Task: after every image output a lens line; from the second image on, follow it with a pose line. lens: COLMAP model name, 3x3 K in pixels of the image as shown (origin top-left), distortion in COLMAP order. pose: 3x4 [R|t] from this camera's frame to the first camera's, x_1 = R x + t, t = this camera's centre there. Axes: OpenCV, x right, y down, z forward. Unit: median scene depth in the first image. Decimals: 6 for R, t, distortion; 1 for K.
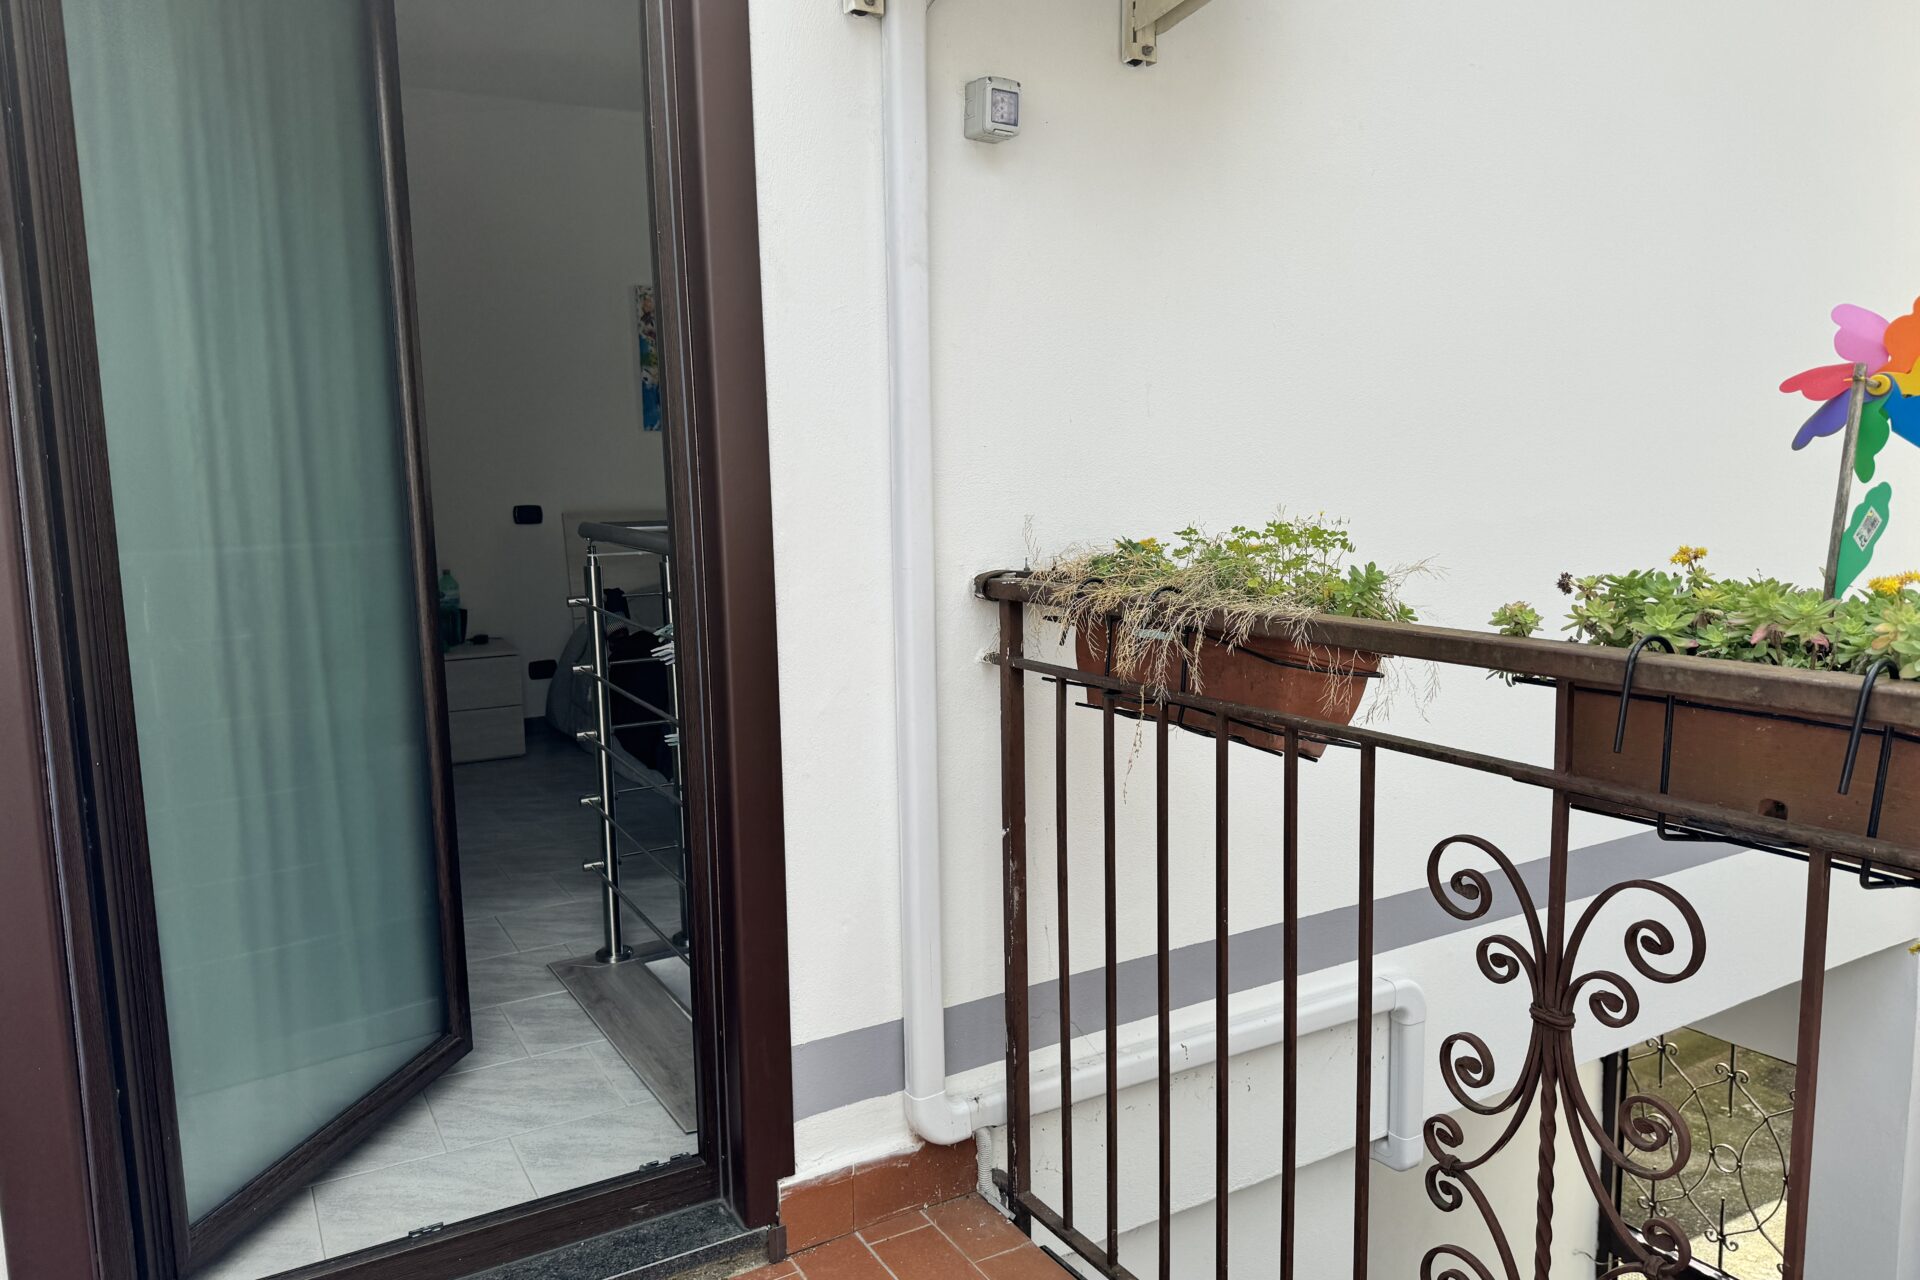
lens RADIAL K [[1327.4, 0, 960.0], [0, 1327.4, 640.0], [0, 0, 1]] dist [0.162552, -0.227138]
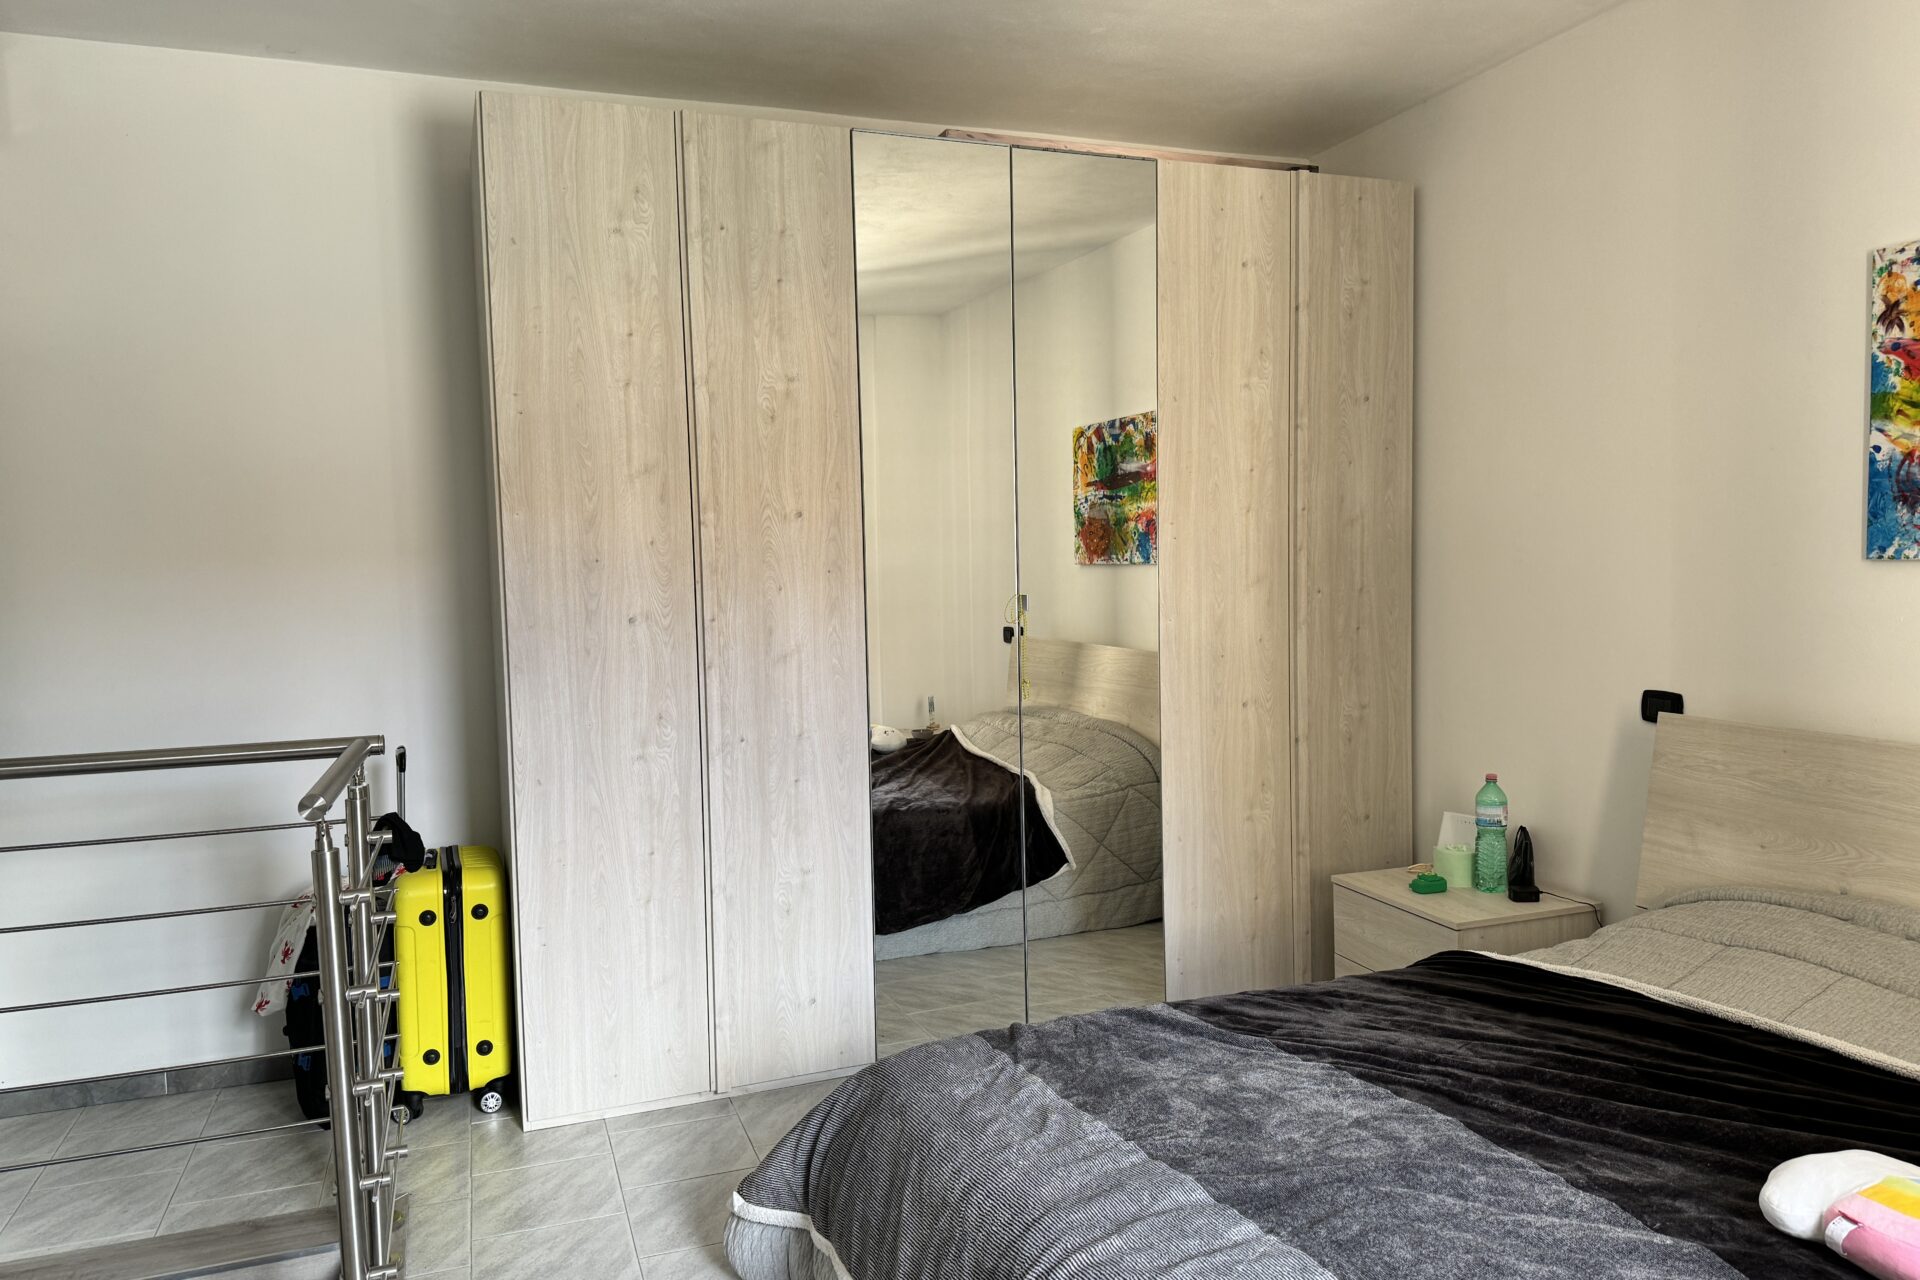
lens RADIAL K [[1329.1, 0, 984.6], [0, 1329.1, 647.0], [0, 0, 1]] dist [0.113419, -0.170357]
pose [[-0.156411, 0.093887, -0.983220, 0.271007], [-0.106120, 0.988112, 0.111236, -0.147484], [0.981975, 0.121738, -0.144588, 0.782240]]
